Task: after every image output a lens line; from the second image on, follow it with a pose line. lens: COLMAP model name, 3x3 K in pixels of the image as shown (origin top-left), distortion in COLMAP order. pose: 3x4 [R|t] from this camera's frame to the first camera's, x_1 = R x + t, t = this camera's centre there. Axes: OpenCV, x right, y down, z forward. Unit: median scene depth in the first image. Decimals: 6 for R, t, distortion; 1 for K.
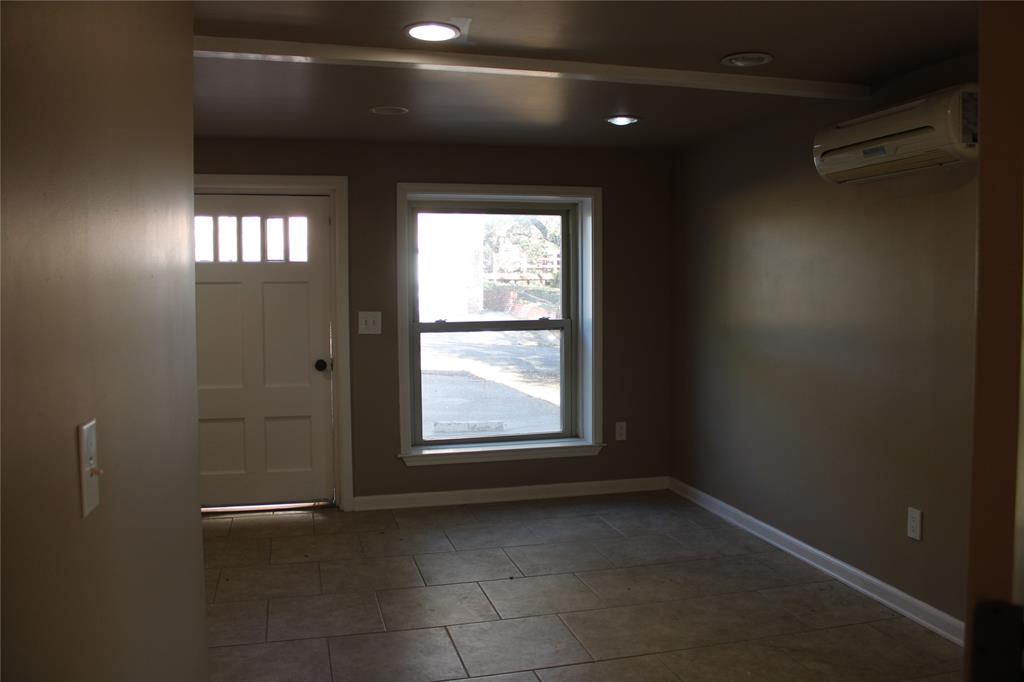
lens RADIAL K [[847.5, 0, 512.3], [0, 847.5, 336.3], [0, 0, 1]] dist [-0.053222, 0.019151]
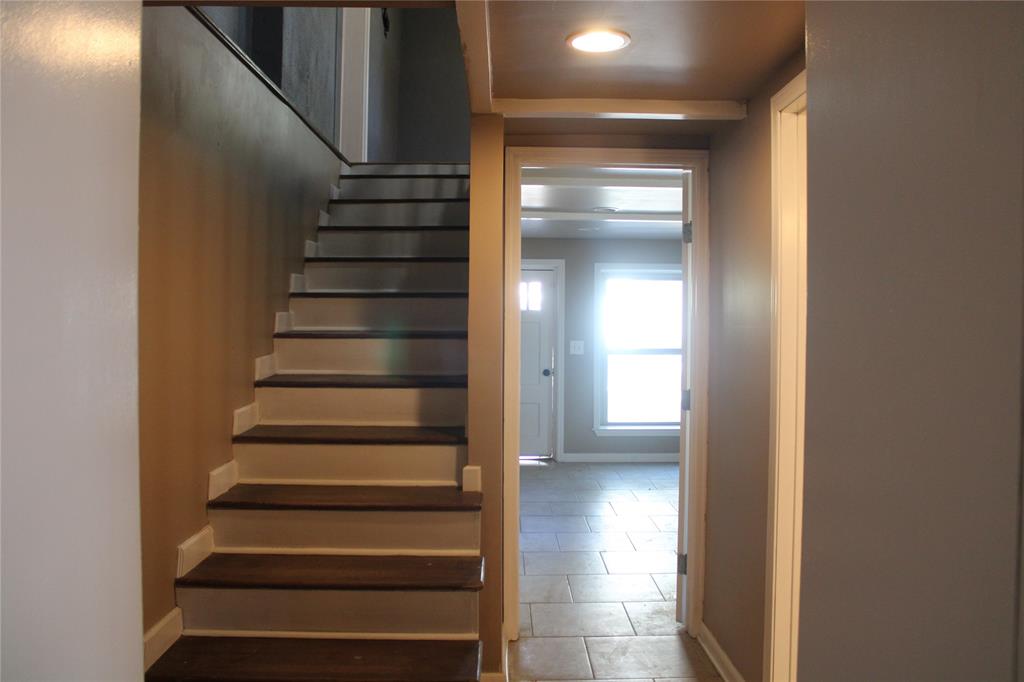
lens RADIAL K [[847.5, 0, 512.4], [0, 847.5, 338.2], [0, 0, 1]] dist [-0.053222, 0.019151]
pose [[0.968511, 0.015233, -0.248504, 0.120027], [-0.026419, 0.998779, -0.041743, 0.037733], [0.247565, 0.046994, 0.967731, -0.625868]]
